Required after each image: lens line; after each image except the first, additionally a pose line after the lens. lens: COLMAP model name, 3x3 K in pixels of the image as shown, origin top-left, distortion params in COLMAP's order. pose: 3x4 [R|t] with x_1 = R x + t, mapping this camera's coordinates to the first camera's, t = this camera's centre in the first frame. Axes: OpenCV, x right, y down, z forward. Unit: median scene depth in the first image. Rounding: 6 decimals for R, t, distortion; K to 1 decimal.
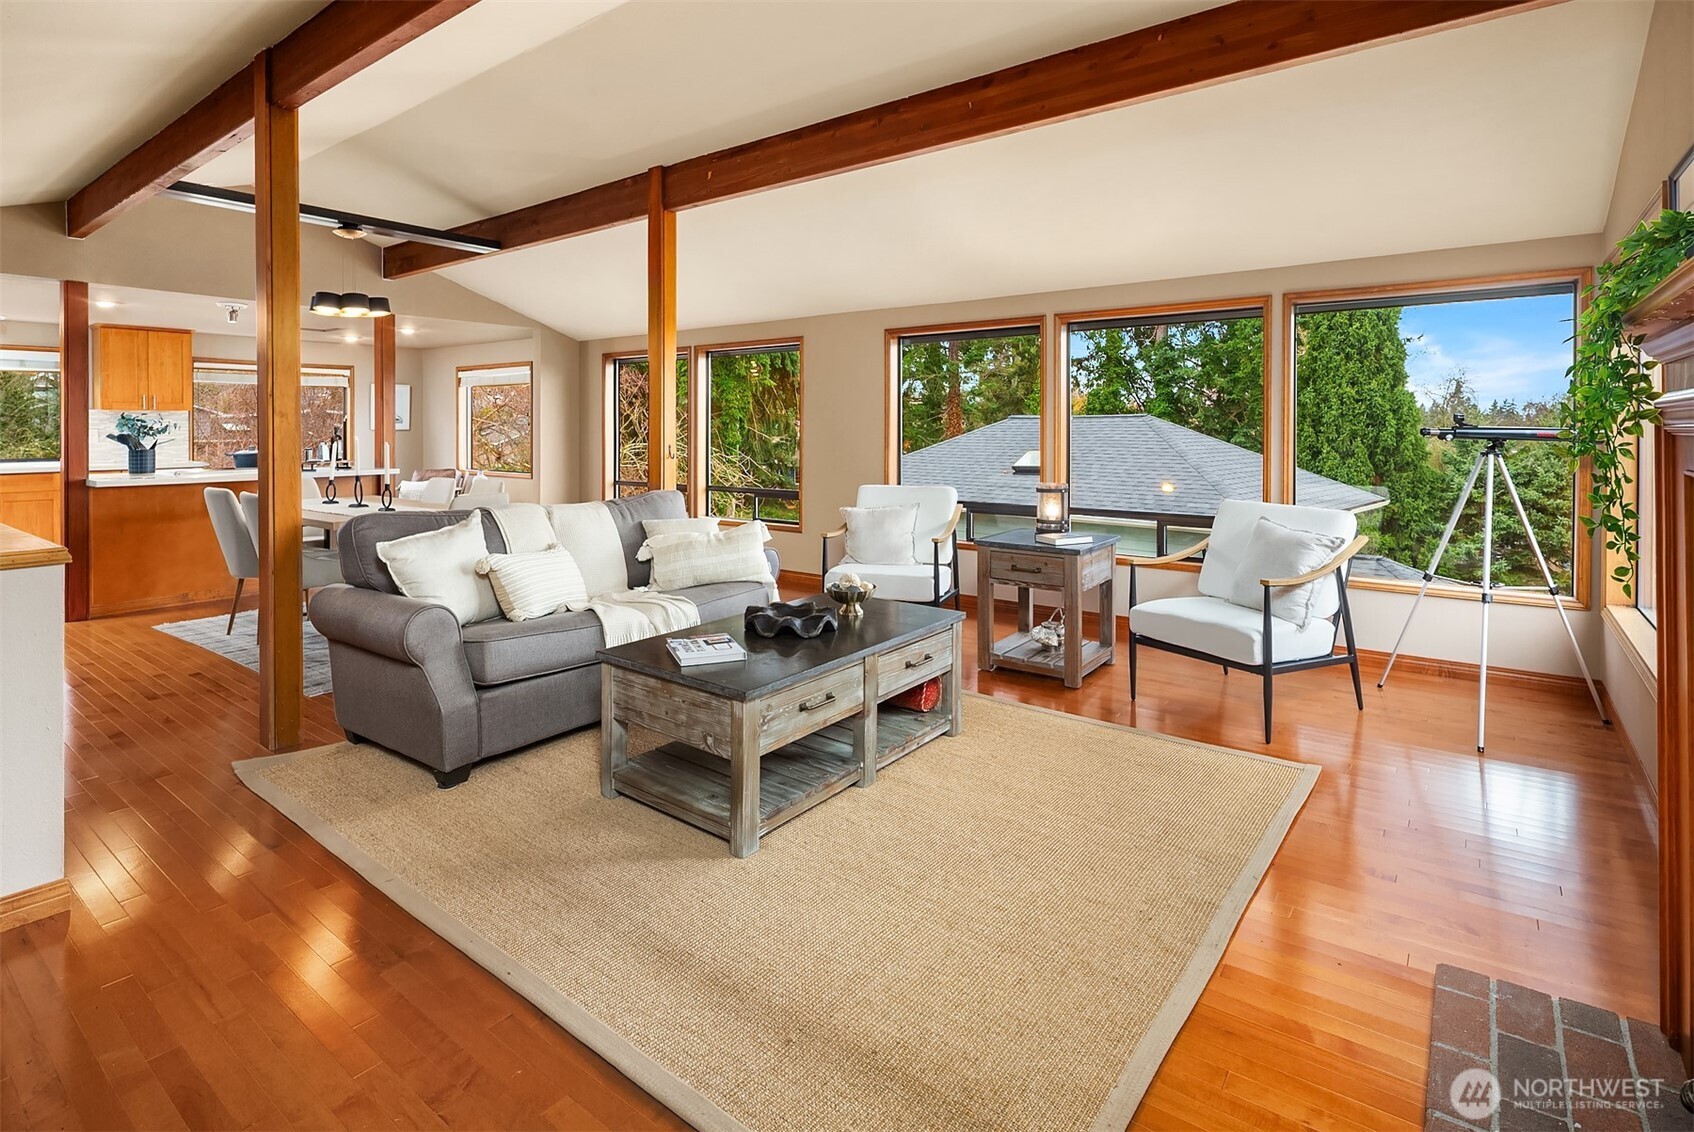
lens RADIAL K [[831.2, 0, 851.7], [0, 831.2, 480.0], [0, 0, 1]] dist [0.002181, -0.000726]
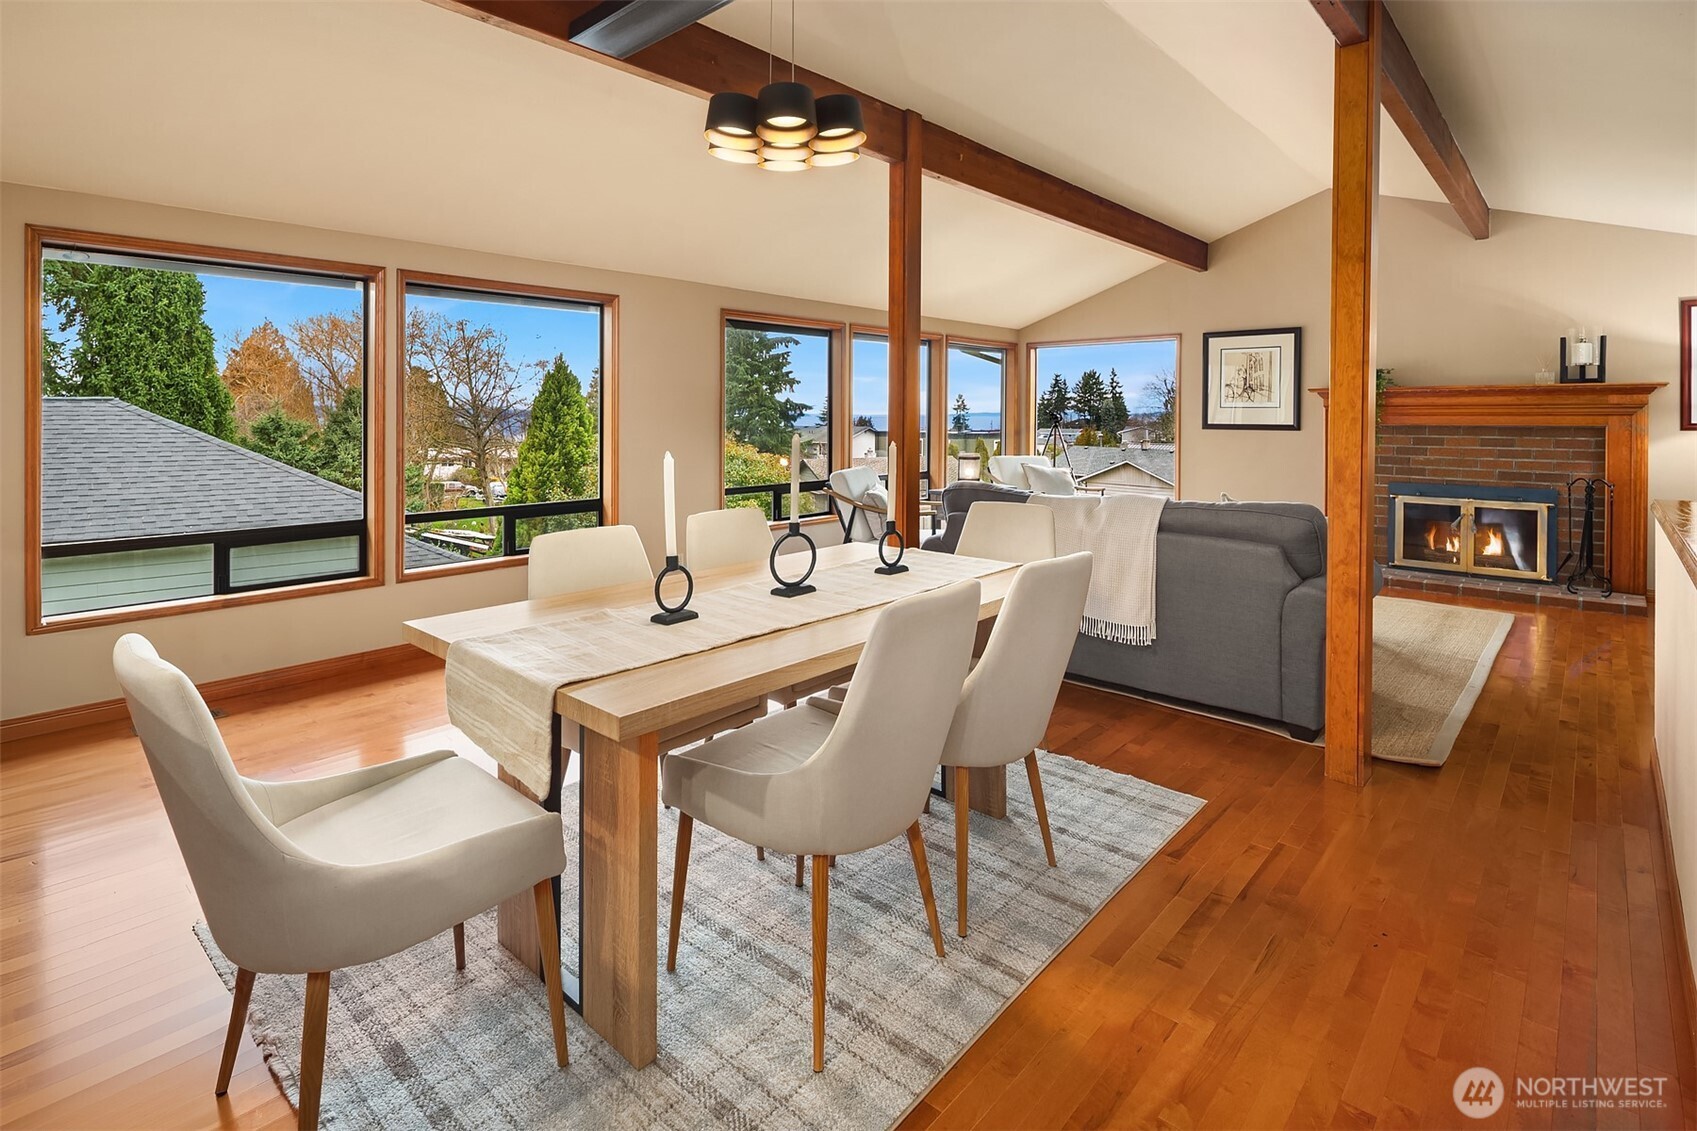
lens RADIAL K [[823.8, 0, 842.3], [0, 823.8, 427.3], [0, 0, 1]] dist [-0.001147, -0.000034]
pose [[0.094133, -0.010574, 0.995503, -0.267343], [0.060598, 0.998150, 0.004872, -0.013345], [-0.993714, 0.059867, 0.094600, 0.245313]]
